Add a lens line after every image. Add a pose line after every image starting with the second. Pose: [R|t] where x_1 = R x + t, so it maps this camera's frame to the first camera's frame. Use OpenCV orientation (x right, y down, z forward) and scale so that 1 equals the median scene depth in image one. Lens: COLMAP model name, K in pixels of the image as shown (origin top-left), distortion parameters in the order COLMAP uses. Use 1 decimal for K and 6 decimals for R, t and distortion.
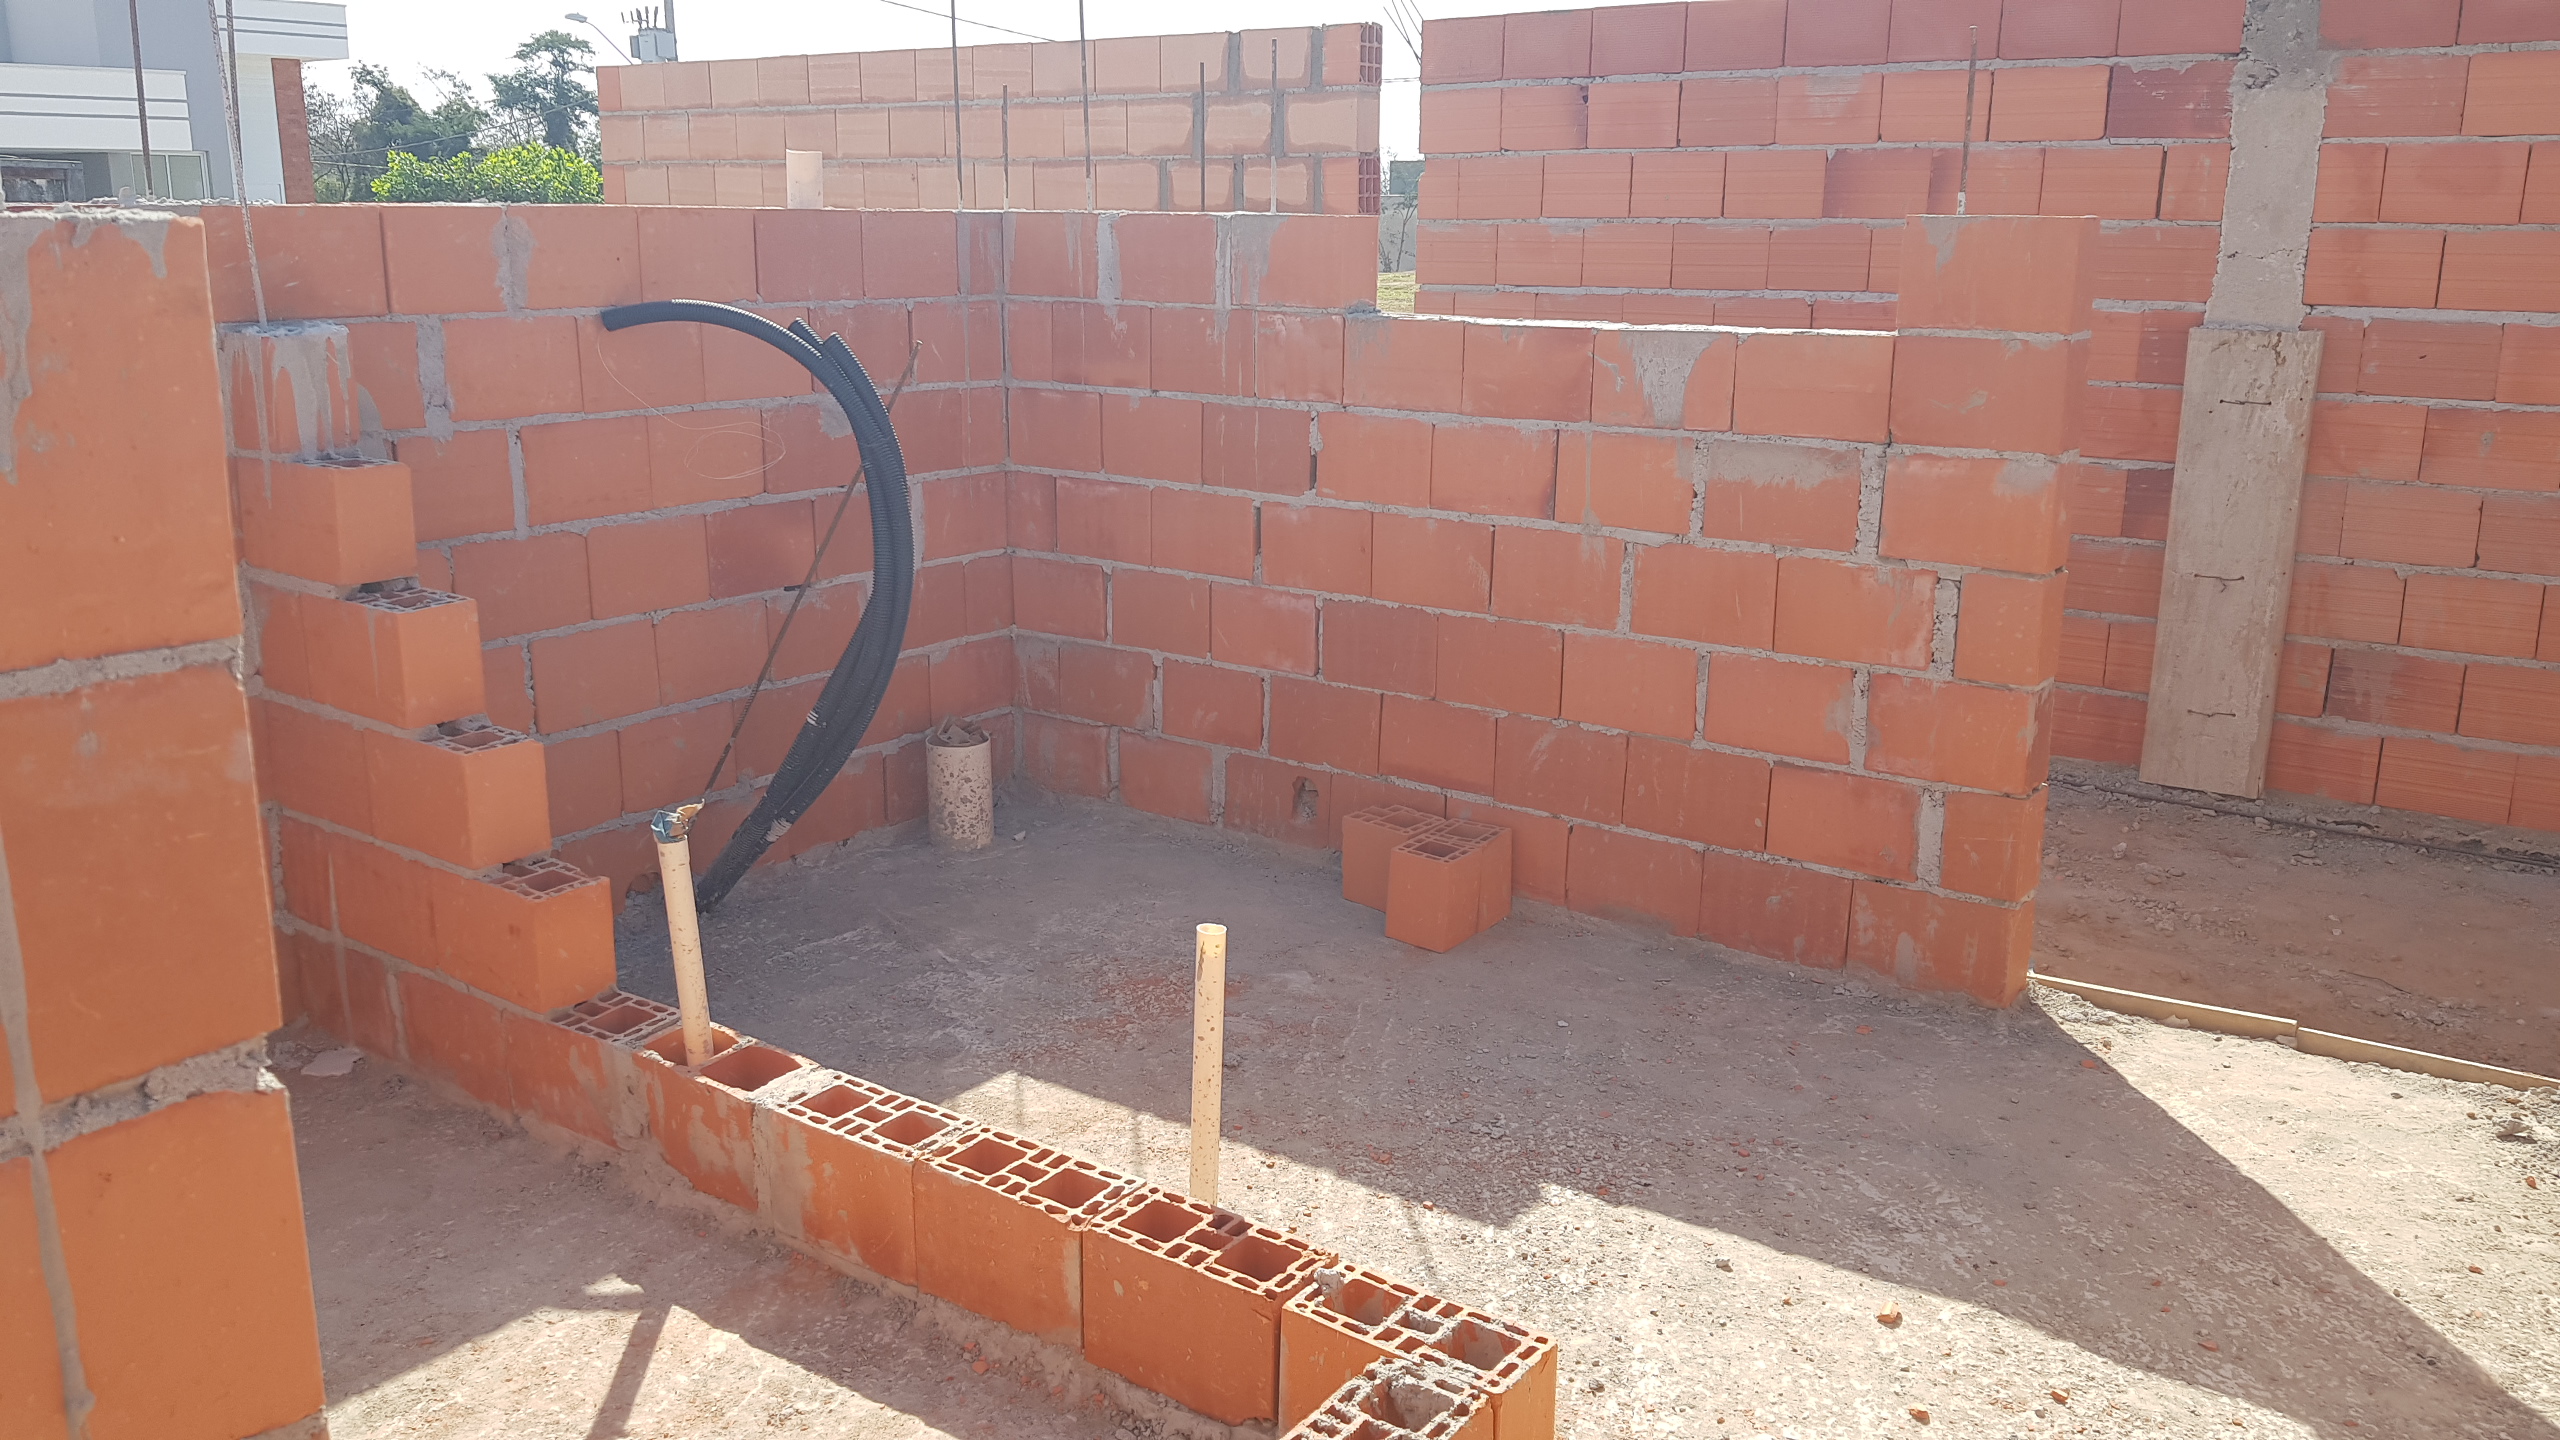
lens RADIAL K [[1990.9, 0, 1280.0], [0, 1990.9, 720.0], [0, 0, 1]] dist [-0.004520, -0.002554]
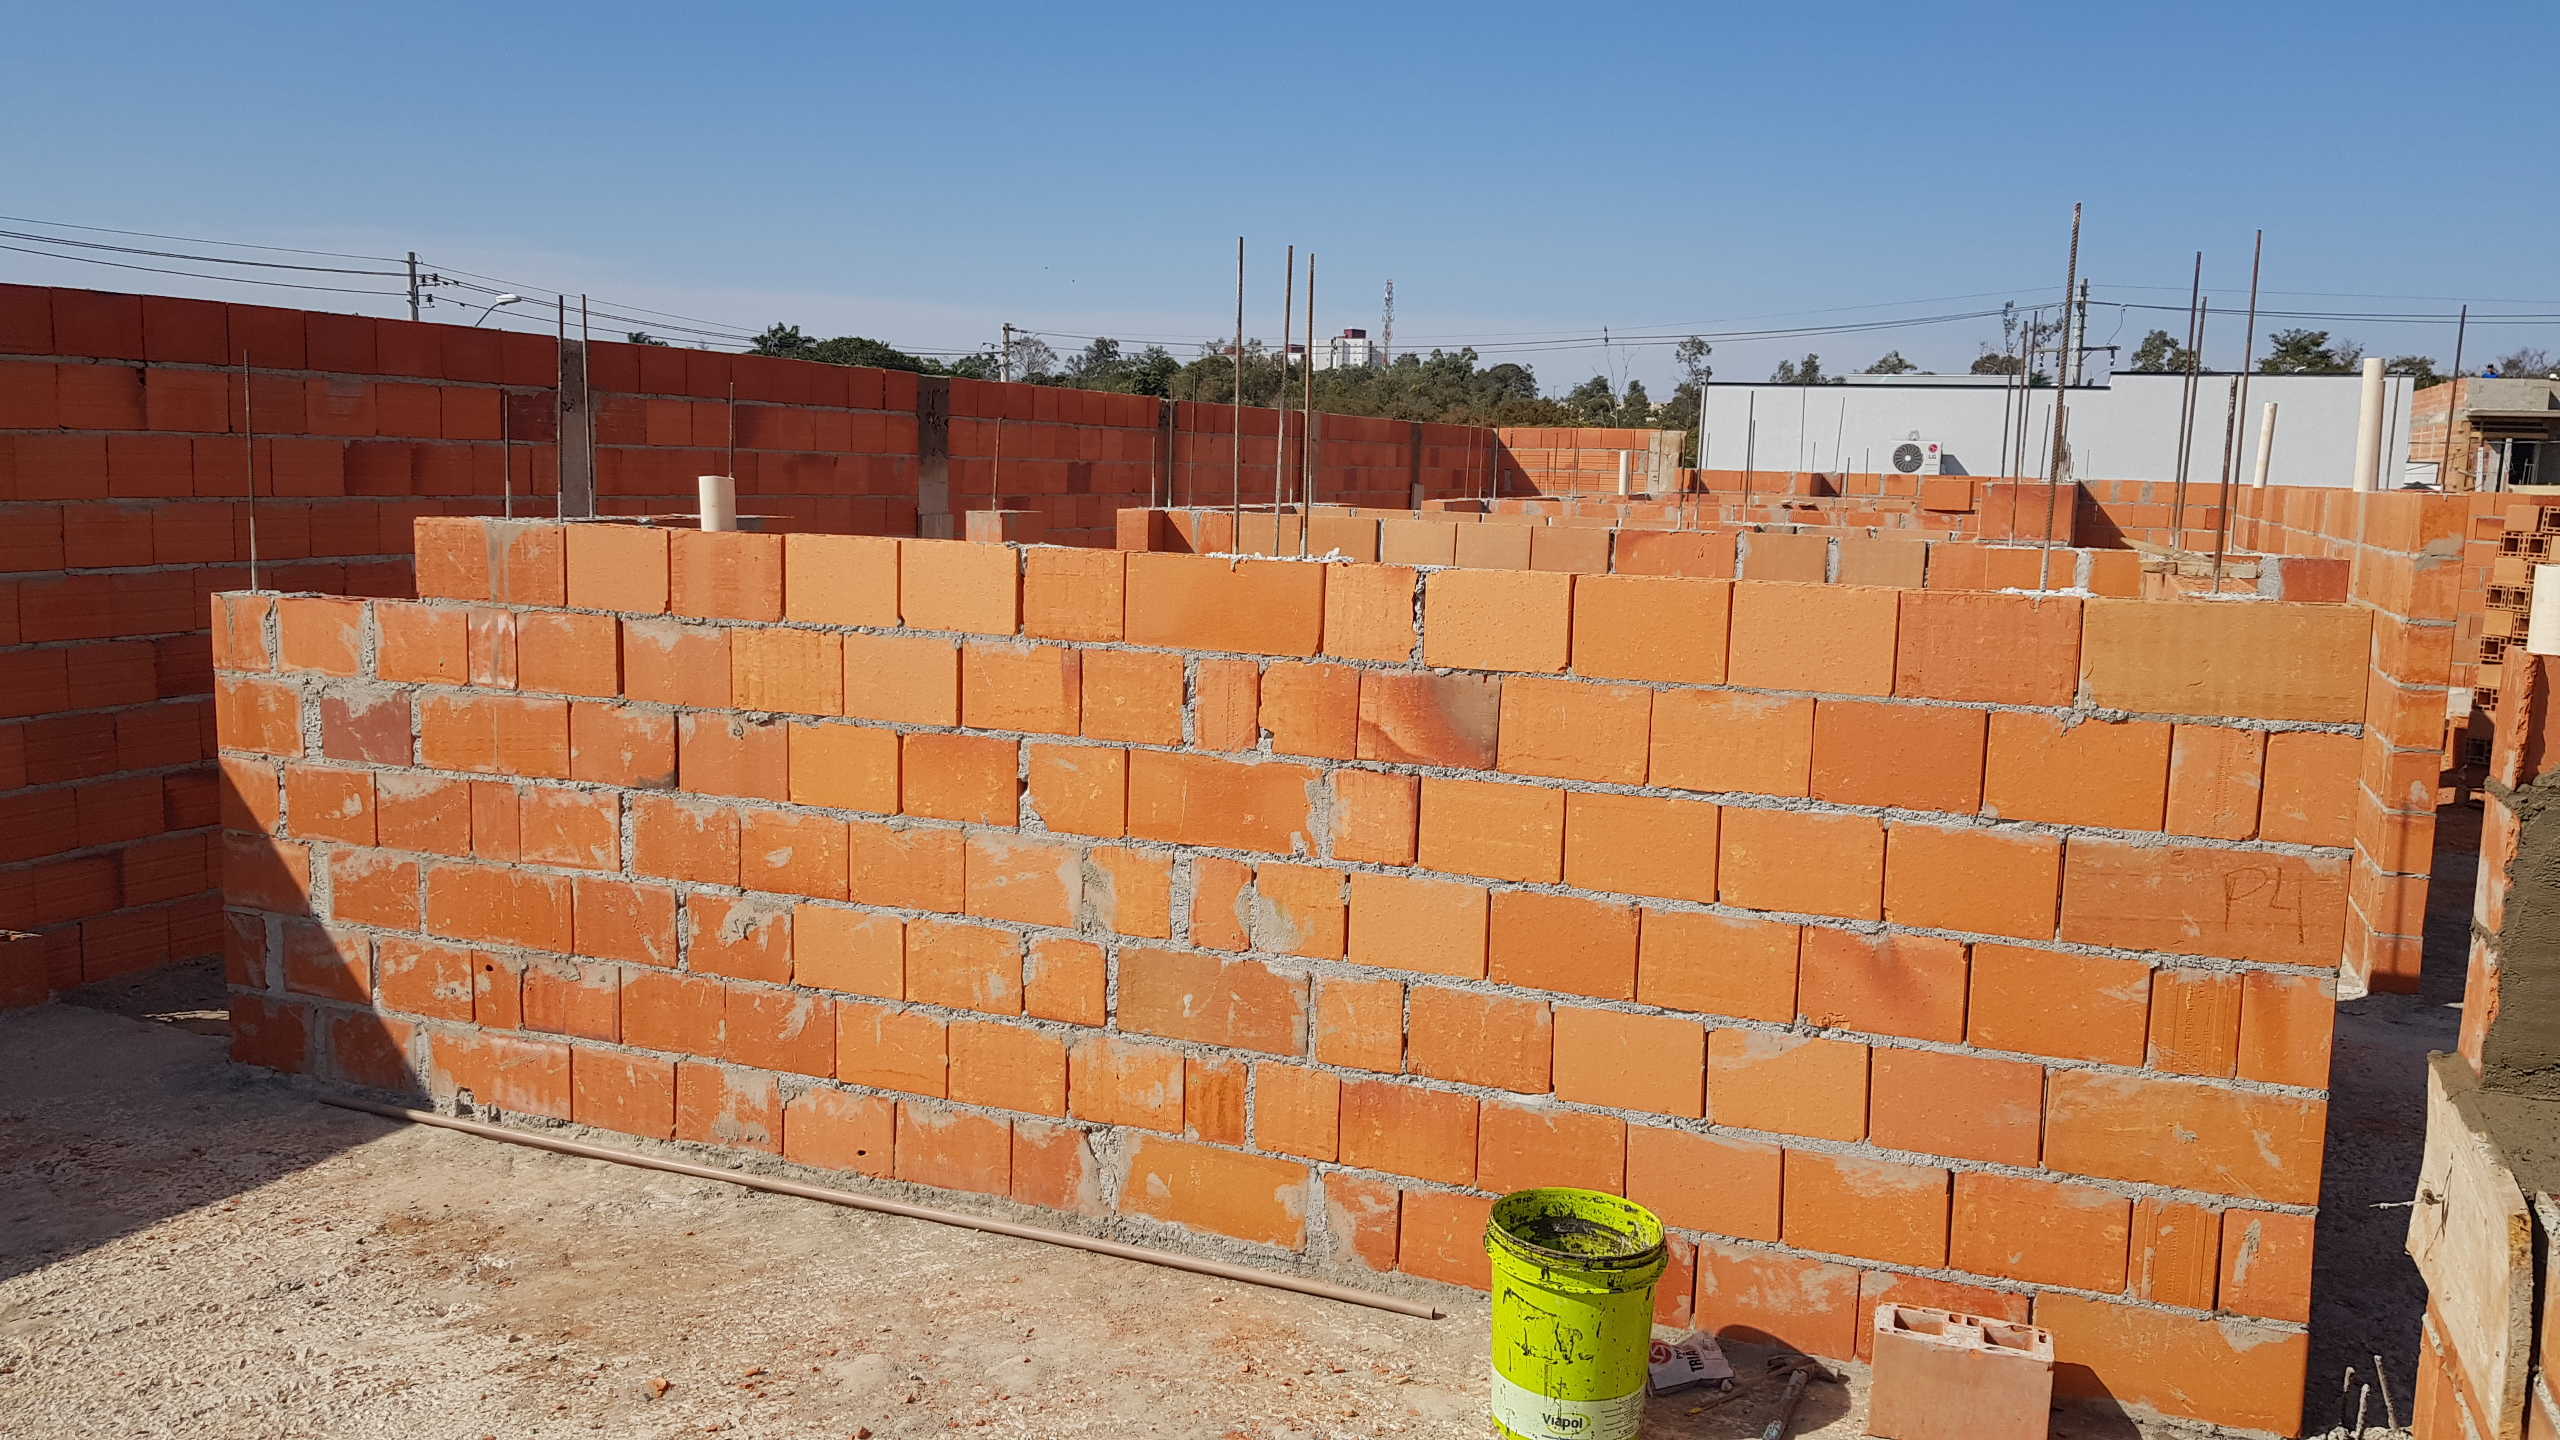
lens RADIAL K [[1990.9, 0, 1280.0], [0, 1990.9, 720.0], [0, 0, 1]] dist [-0.004520, -0.002554]
pose [[-0.238503, -0.135822, 0.961597, -0.994672], [0.204648, 0.960908, 0.186483, -0.223779], [-0.949334, 0.241265, -0.201383, 0.718721]]
